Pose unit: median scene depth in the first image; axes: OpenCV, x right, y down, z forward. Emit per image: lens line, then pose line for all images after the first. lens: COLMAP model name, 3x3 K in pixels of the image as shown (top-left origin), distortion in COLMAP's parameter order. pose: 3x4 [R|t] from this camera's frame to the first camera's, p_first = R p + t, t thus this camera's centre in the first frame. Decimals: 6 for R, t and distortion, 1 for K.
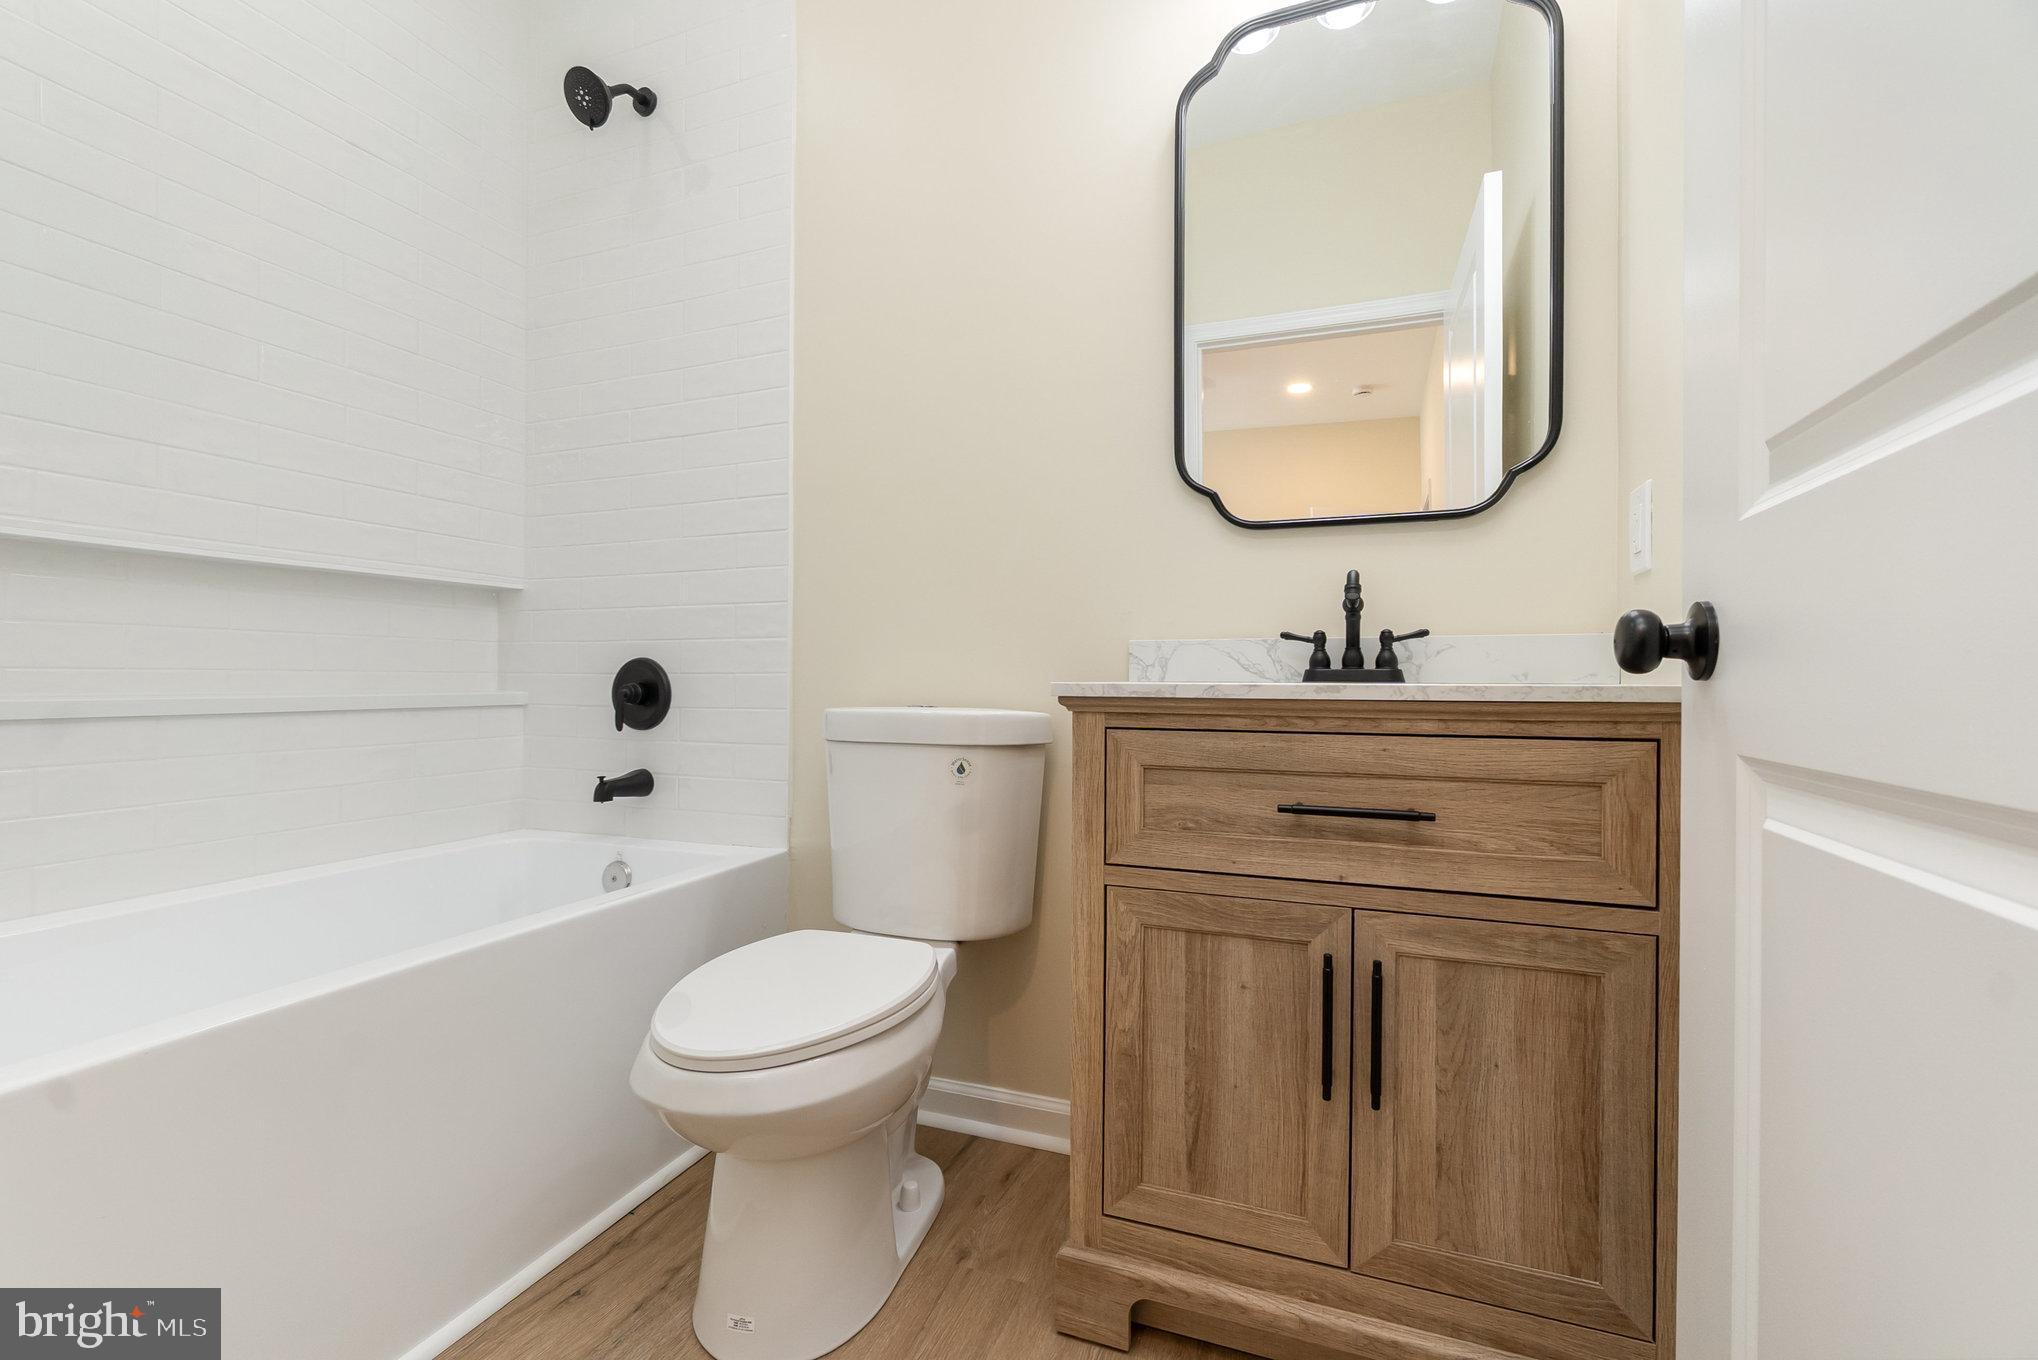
lens RADIAL K [[891.0, 0, 1027.2], [0, 891.0, 664.2], [0, 0, 1]] dist [-0.010221, 0.002847]
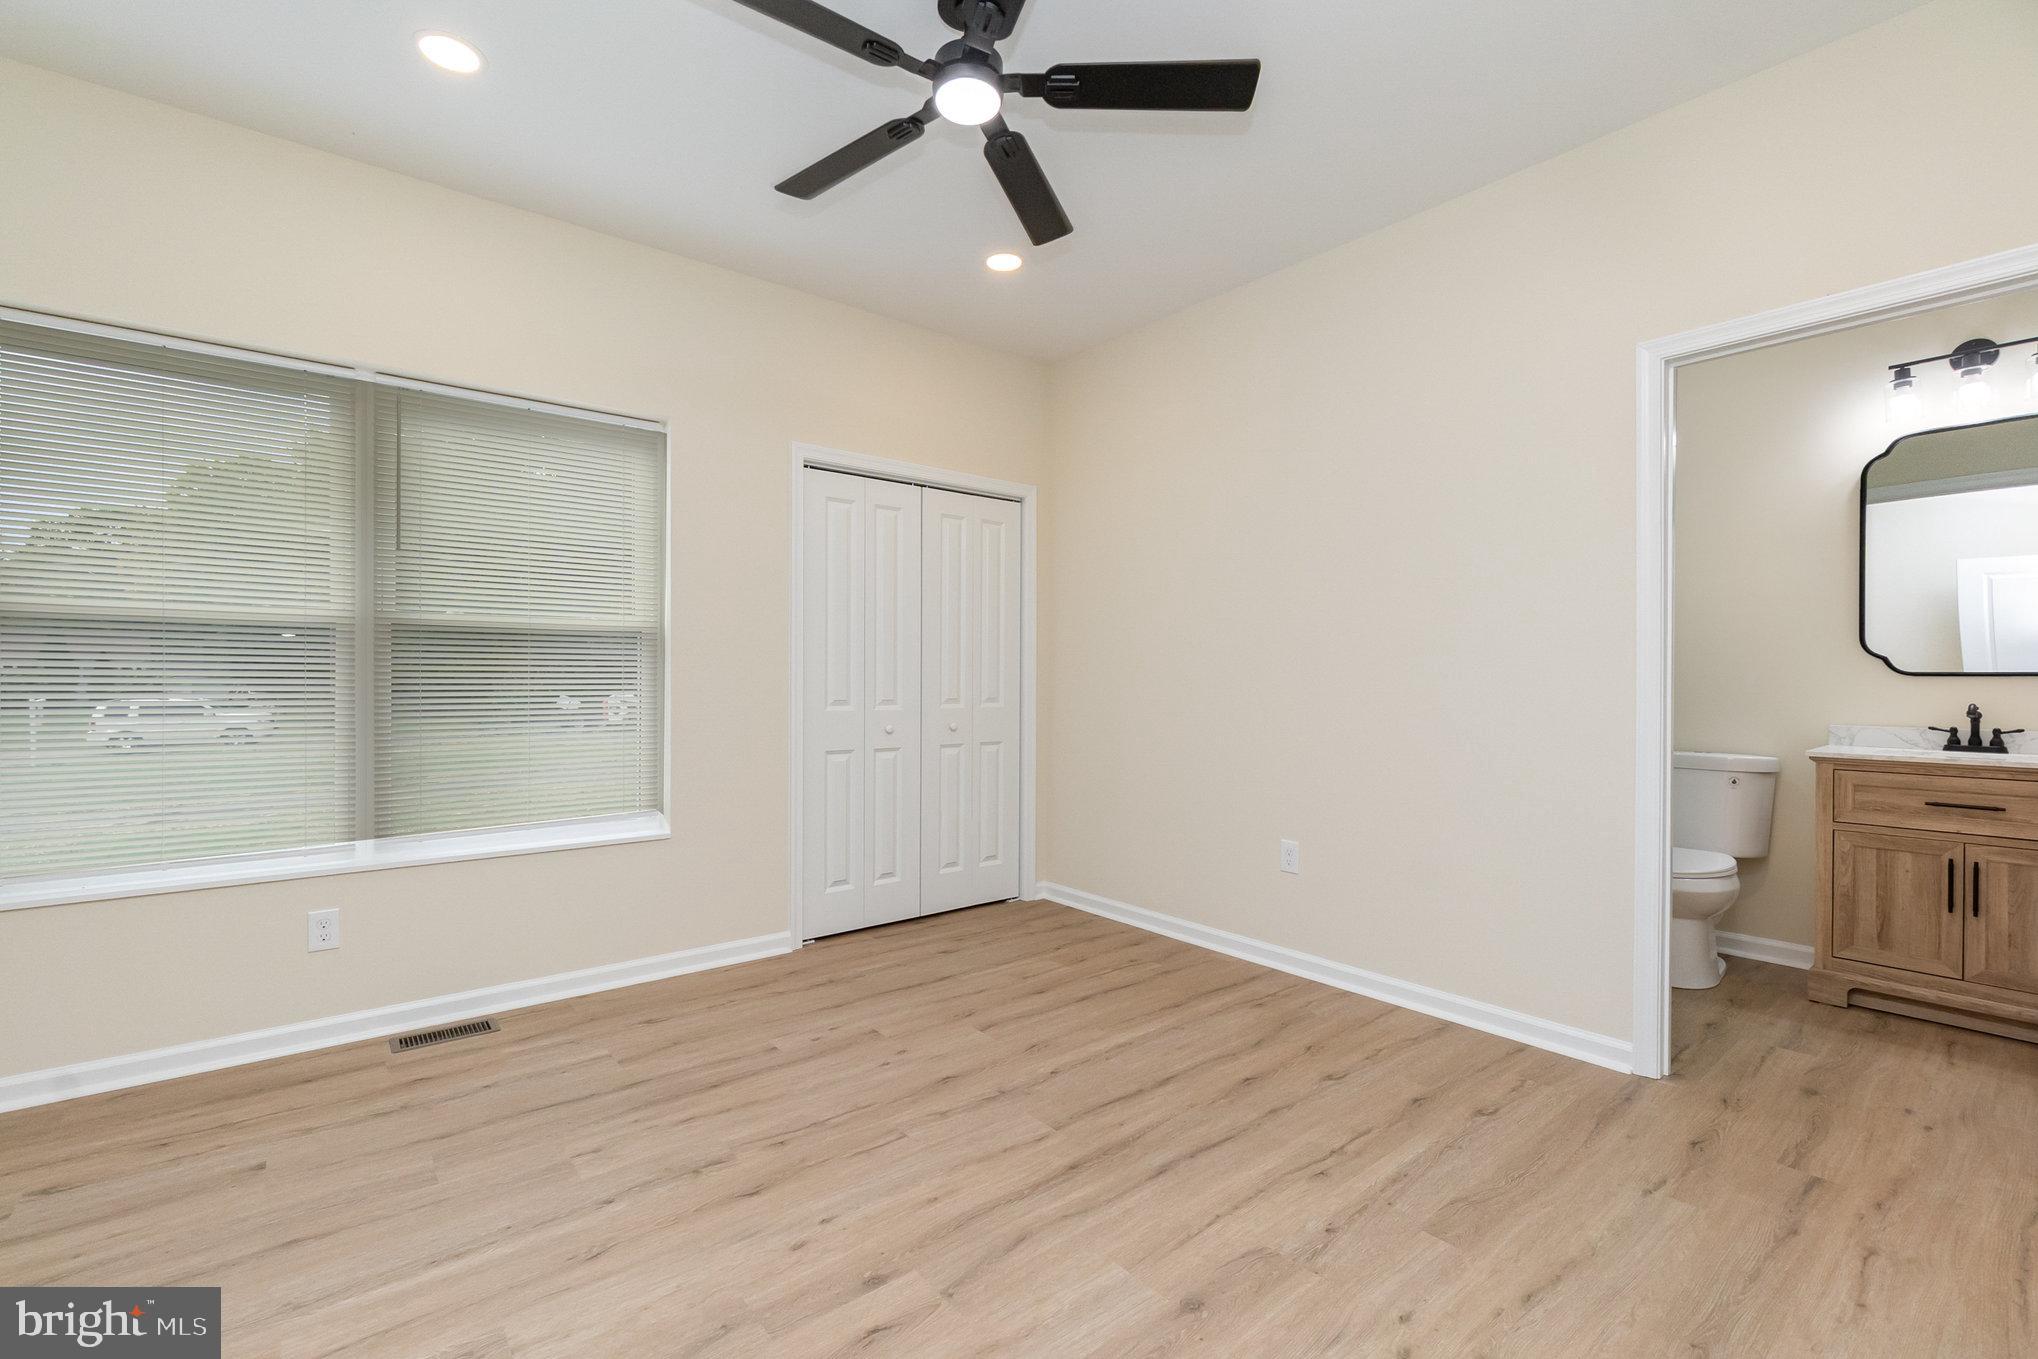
lens RADIAL K [[891.0, 0, 1002.6], [0, 891.0, 678.3], [0, 0, 1]] dist [-0.010221, 0.002847]
pose [[0.855367, -0.004728, -0.518000, -0.667642], [0.010177, 0.999919, 0.007679, -0.245960], [0.517922, -0.011841, 0.855346, -2.537440]]
